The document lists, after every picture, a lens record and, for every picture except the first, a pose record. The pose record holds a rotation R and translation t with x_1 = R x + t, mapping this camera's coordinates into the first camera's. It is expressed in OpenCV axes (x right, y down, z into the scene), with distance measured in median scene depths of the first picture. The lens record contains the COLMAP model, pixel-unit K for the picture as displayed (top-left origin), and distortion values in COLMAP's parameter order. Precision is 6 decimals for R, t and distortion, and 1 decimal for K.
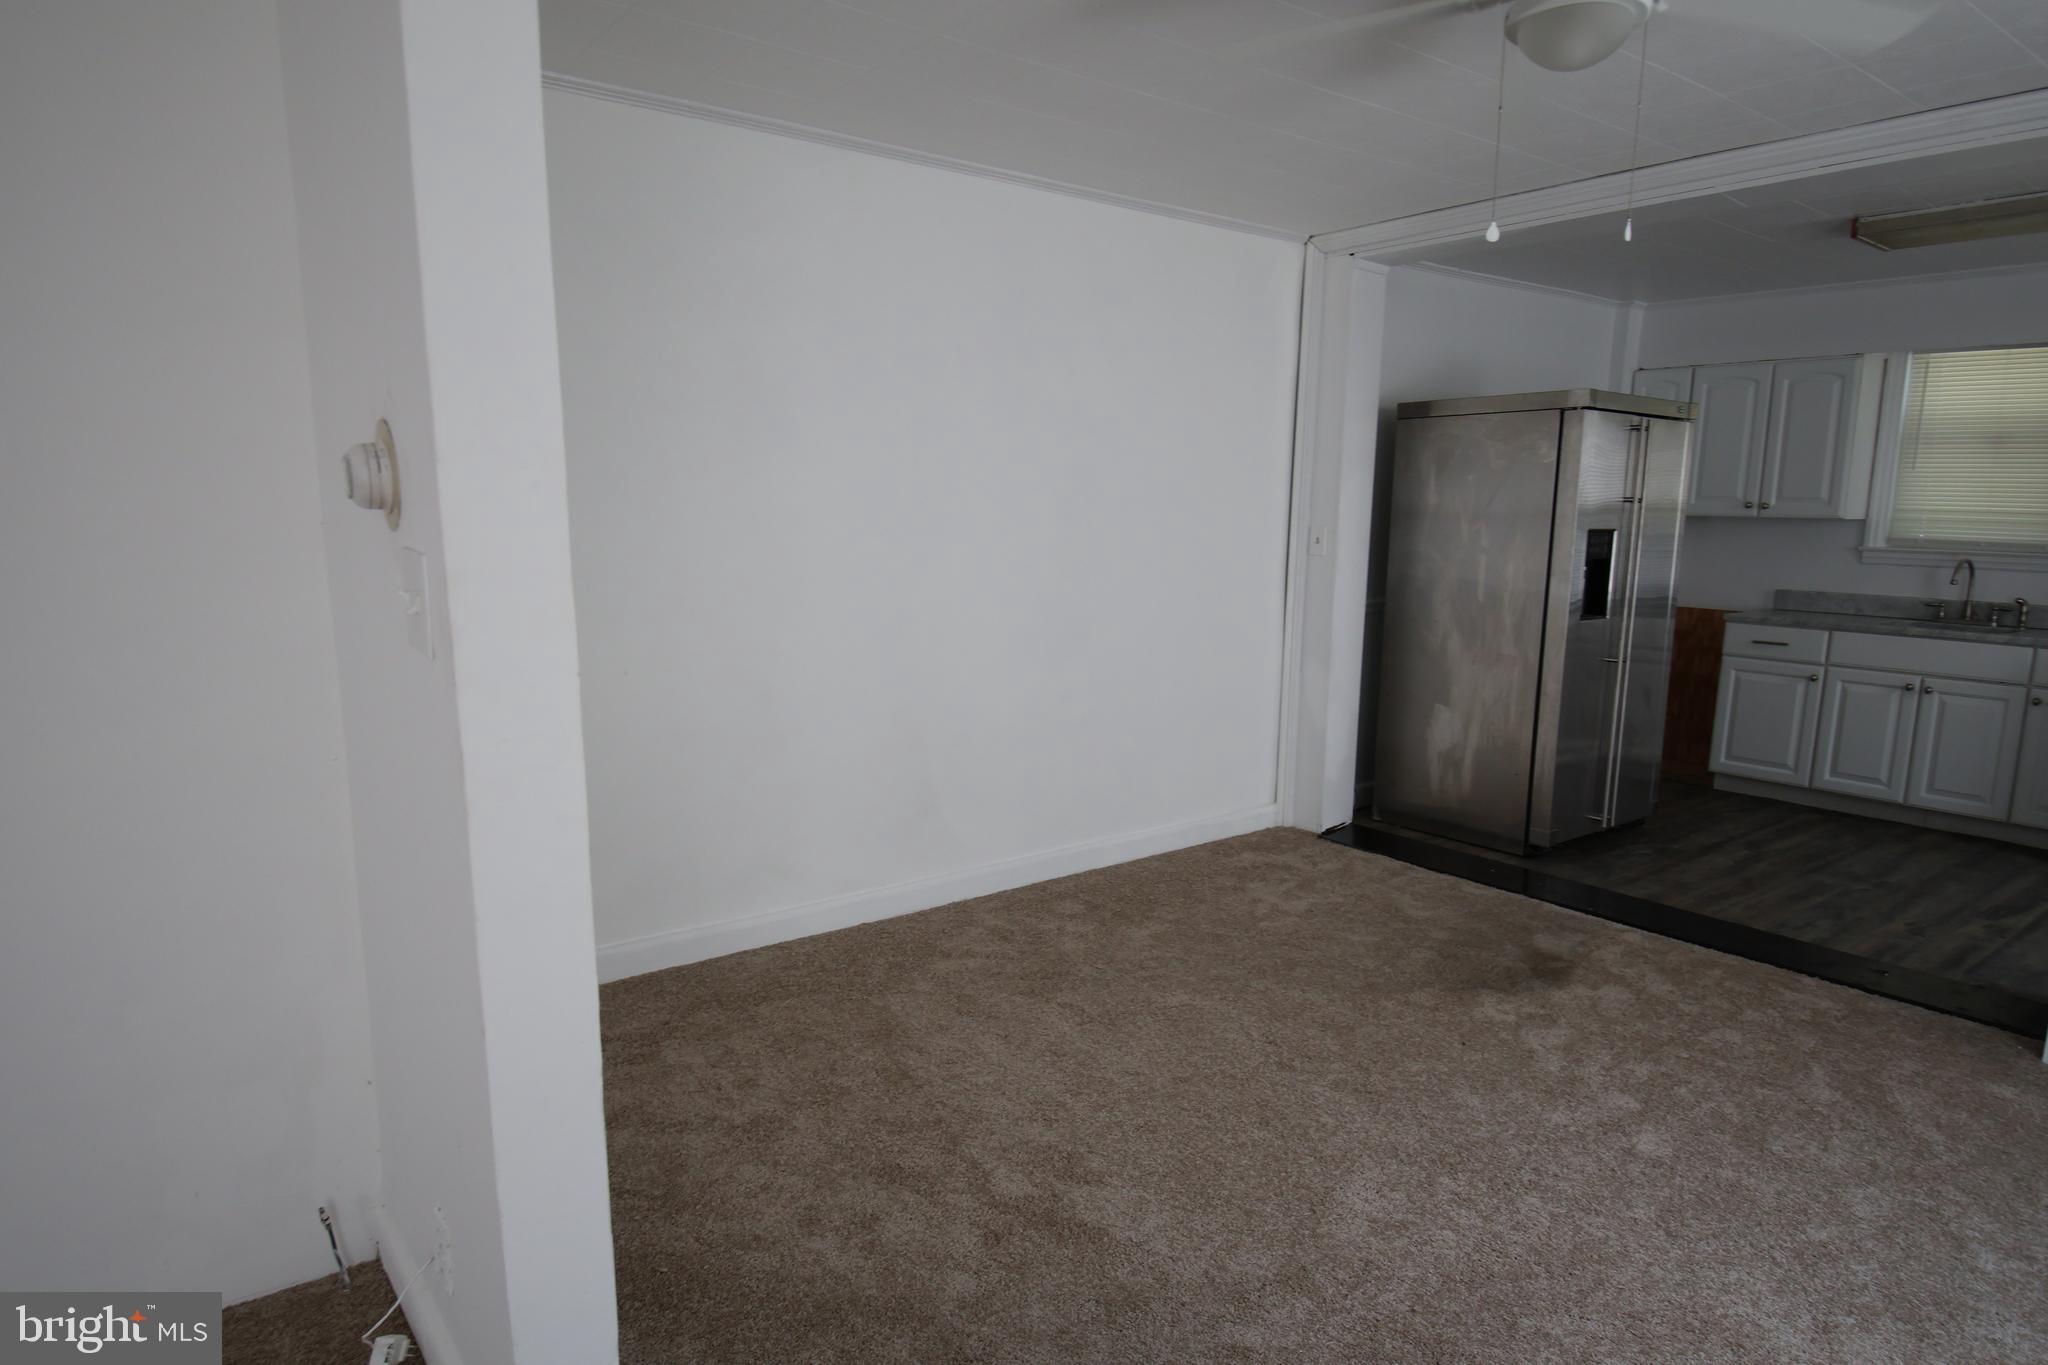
lens RADIAL K [[1199.8, 0, 1024.0], [0, 1199.8, 682.5], [0, 0, 1]] dist [0.055294, -0.064186]
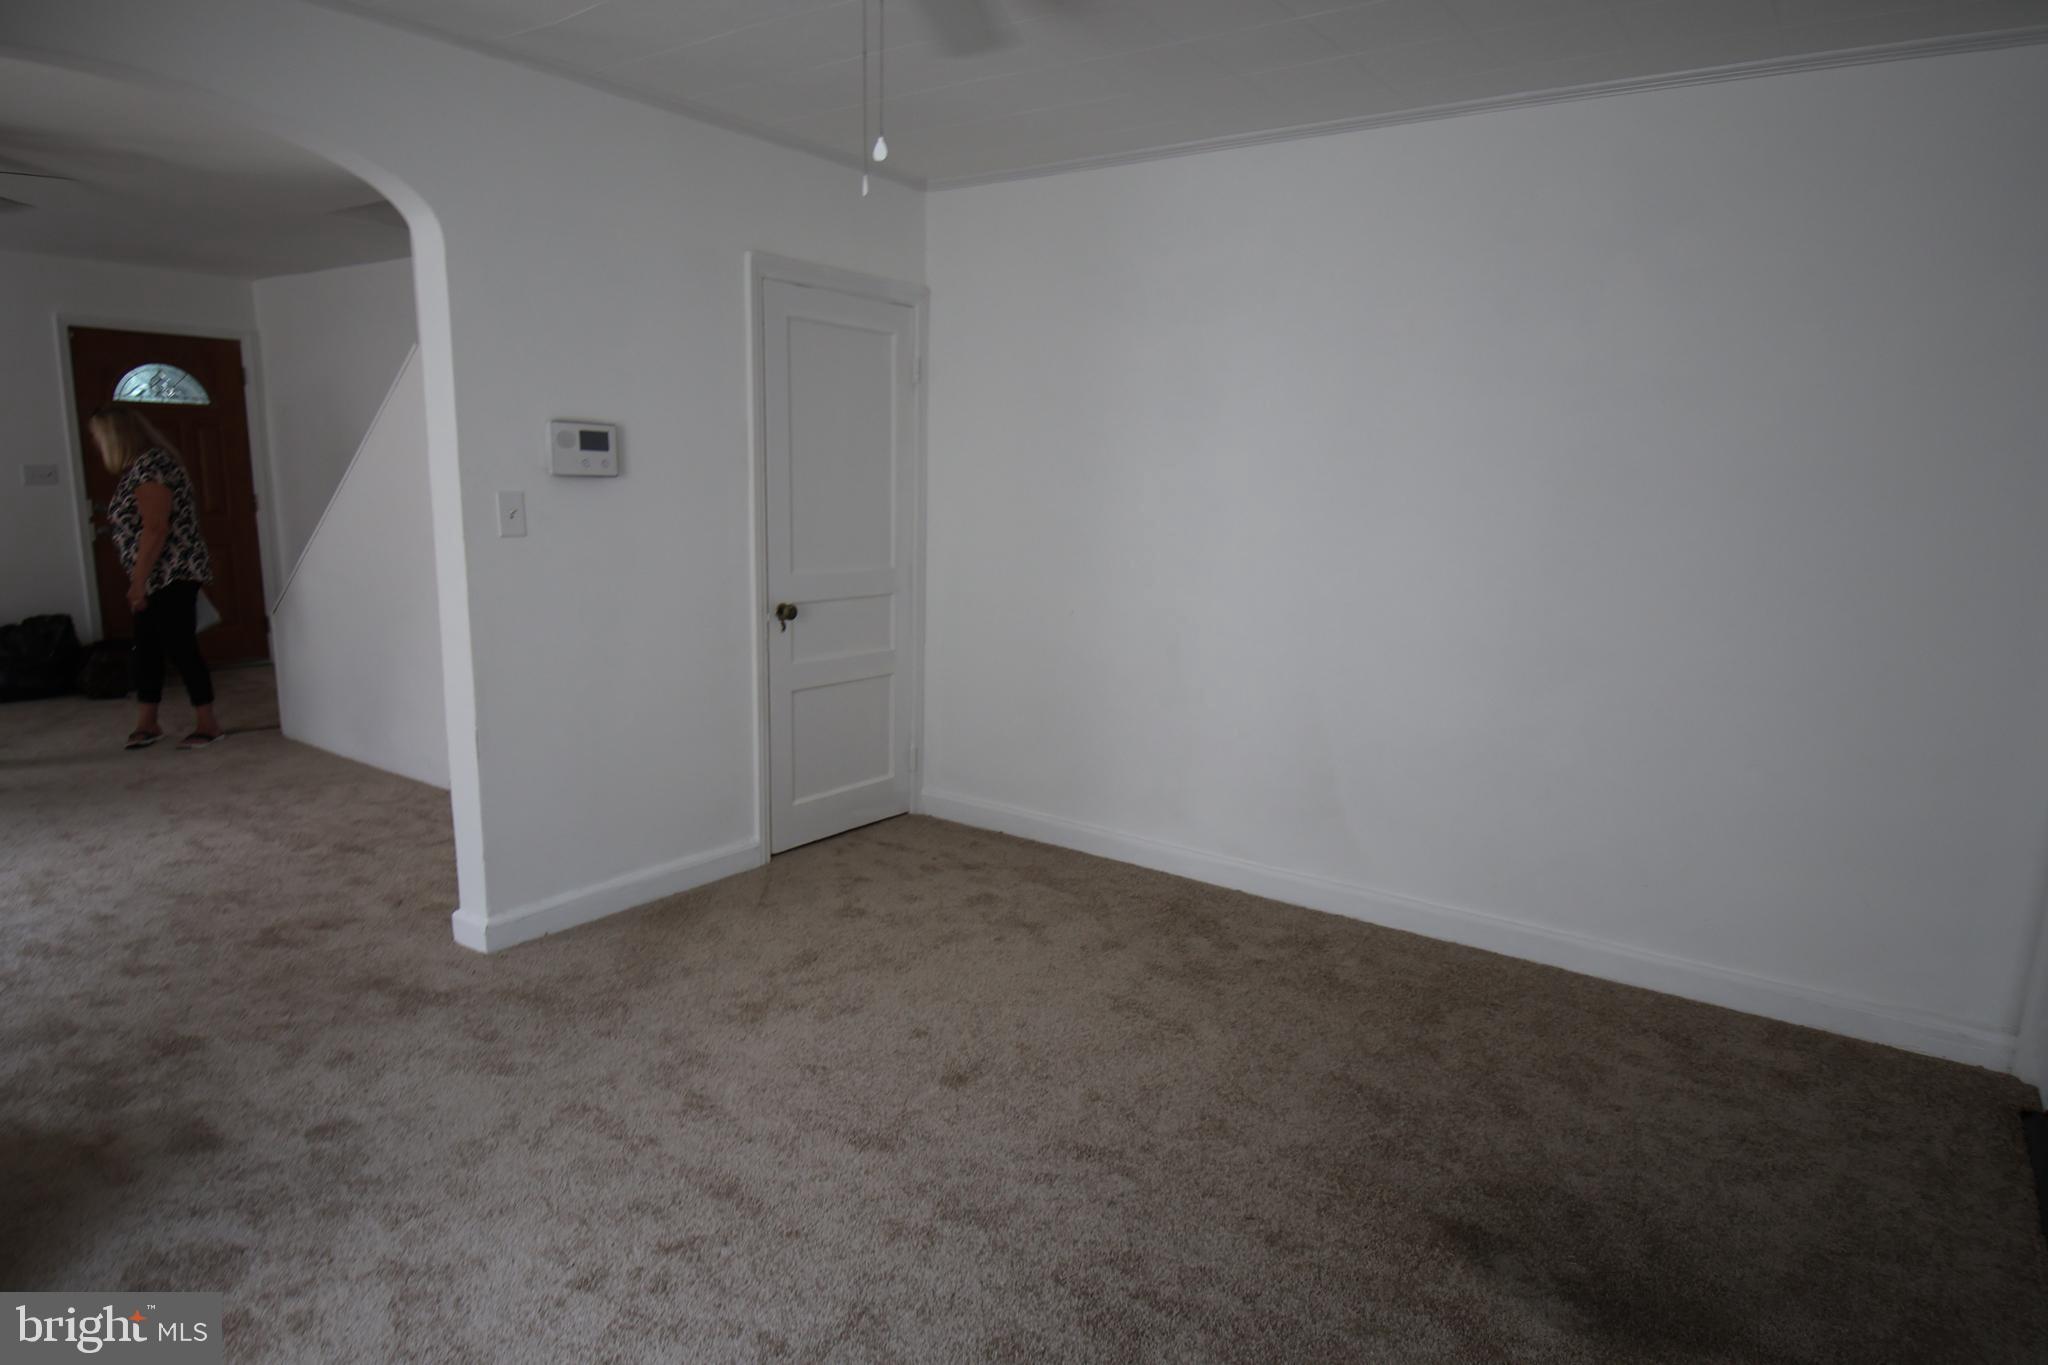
lens RADIAL K [[1170.1, 0, 1024.0], [0, 1170.1, 682.5], [0, 0, 1]] dist [0.046316, -0.019380]
pose [[0.300086, 0.152214, -0.941690, 0.534446], [-0.174423, 0.979299, 0.102710, -0.033950], [0.937830, 0.133431, 0.320424, 0.349032]]
